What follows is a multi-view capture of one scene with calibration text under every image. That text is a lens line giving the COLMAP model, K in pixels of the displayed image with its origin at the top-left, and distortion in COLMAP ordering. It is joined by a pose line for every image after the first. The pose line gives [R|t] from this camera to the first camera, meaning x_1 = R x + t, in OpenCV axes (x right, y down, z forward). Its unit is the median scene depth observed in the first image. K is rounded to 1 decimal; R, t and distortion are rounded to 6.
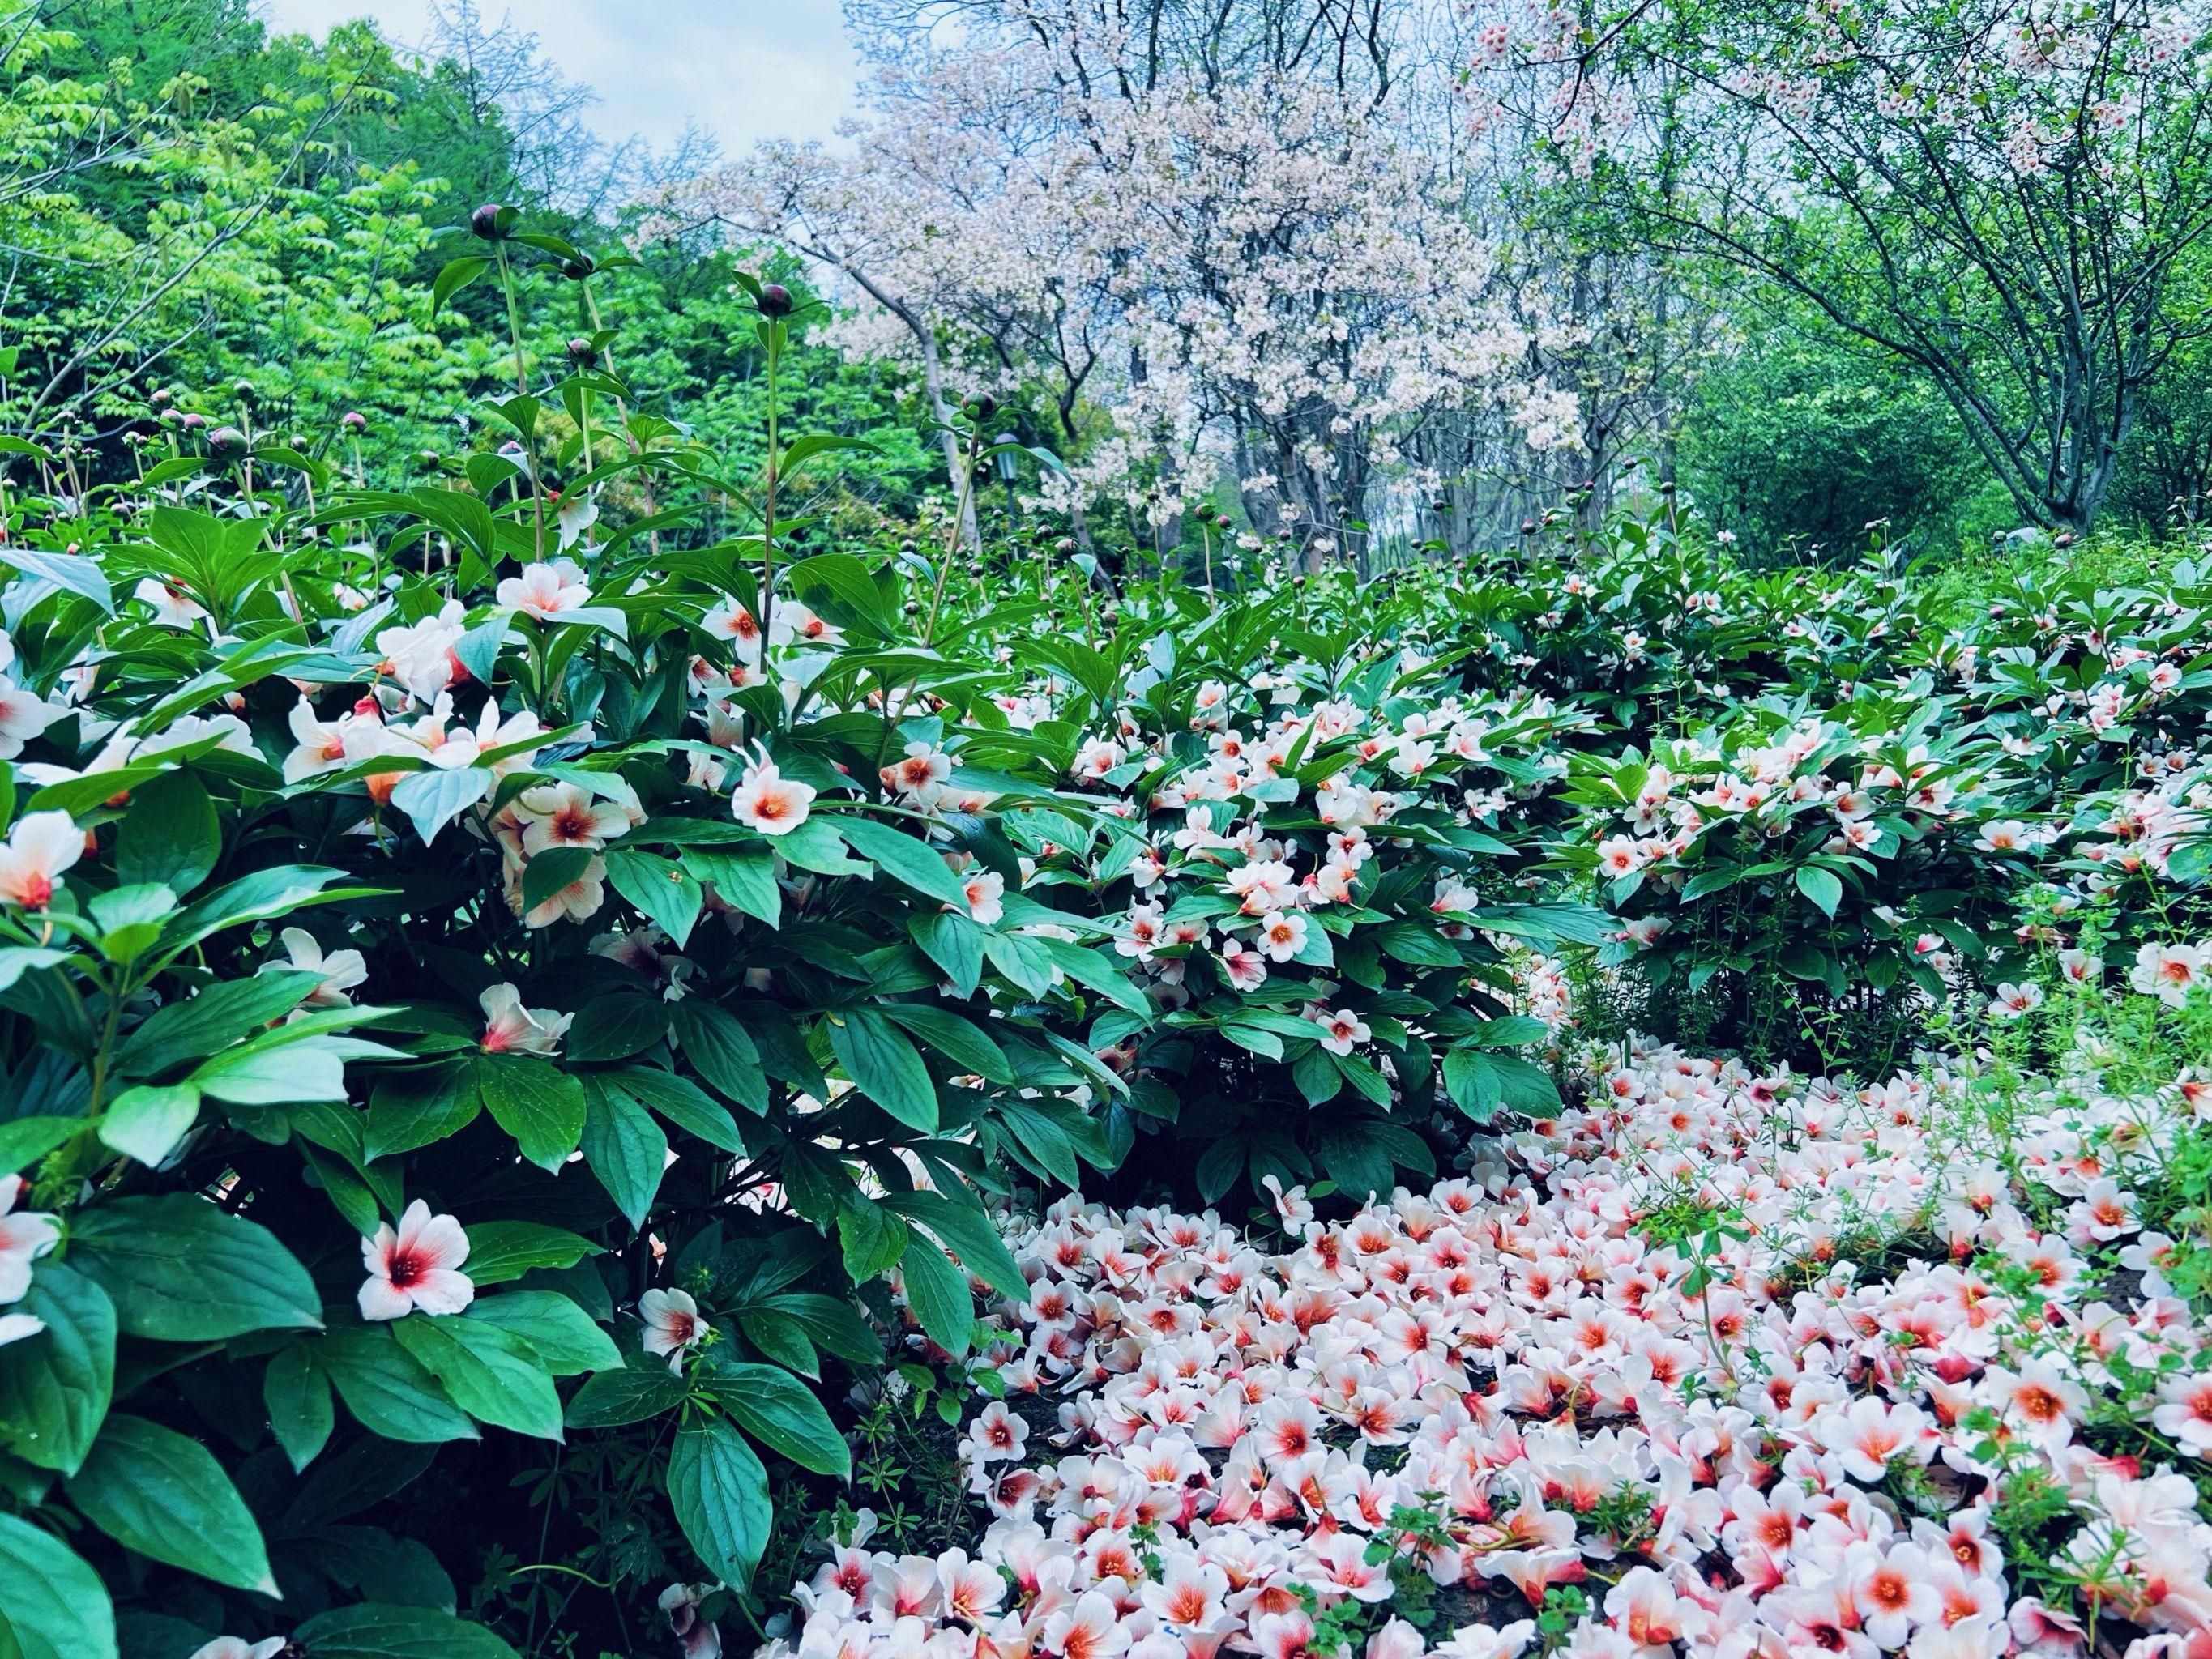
lens RADIAL K [[1689.6, 0, 1041.1], [0, 1689.6, 829.3], [0, 0, 1]] dist [-0.014306, 0.001396]
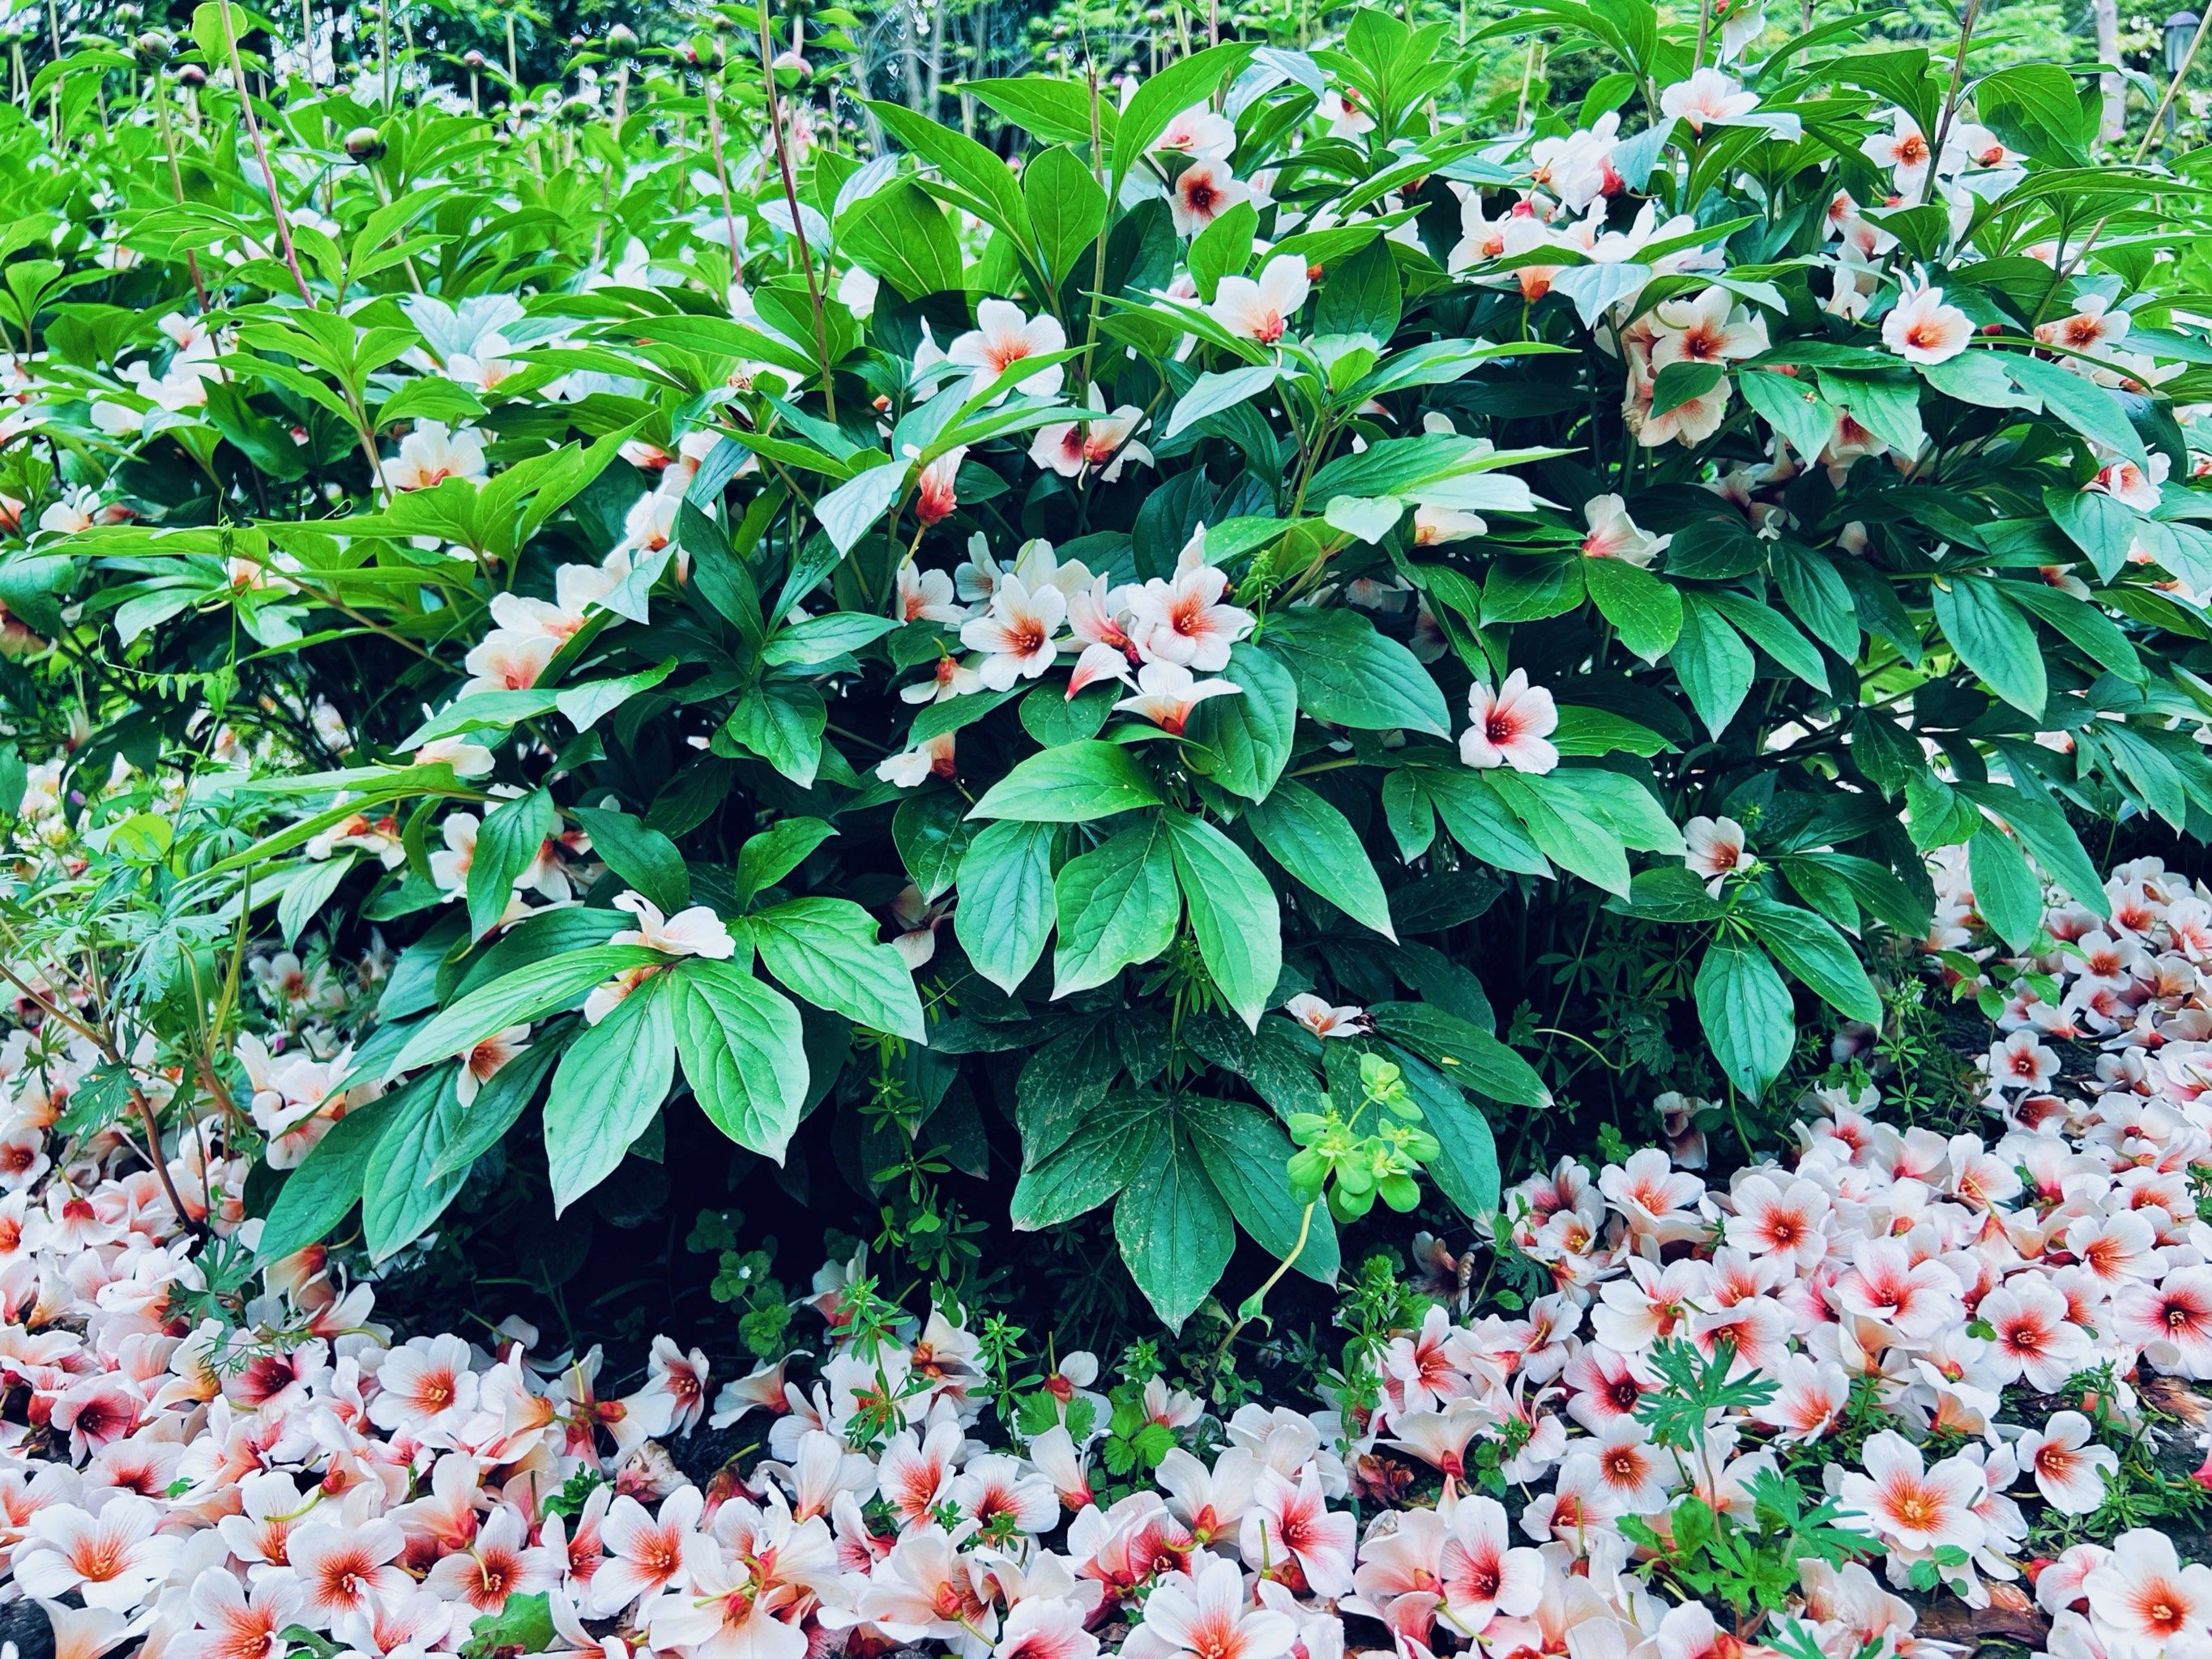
lens RADIAL K [[1689.6, 0, 1041.1], [0, 1689.6, 829.3], [0, 0, 1]] dist [-0.014306, 0.001396]
pose [[0.843015, 0.191914, -0.502489, -0.052051], [-0.086627, 0.970430, 0.225301, 0.085010], [0.530869, -0.146403, 0.834712, -0.077324]]
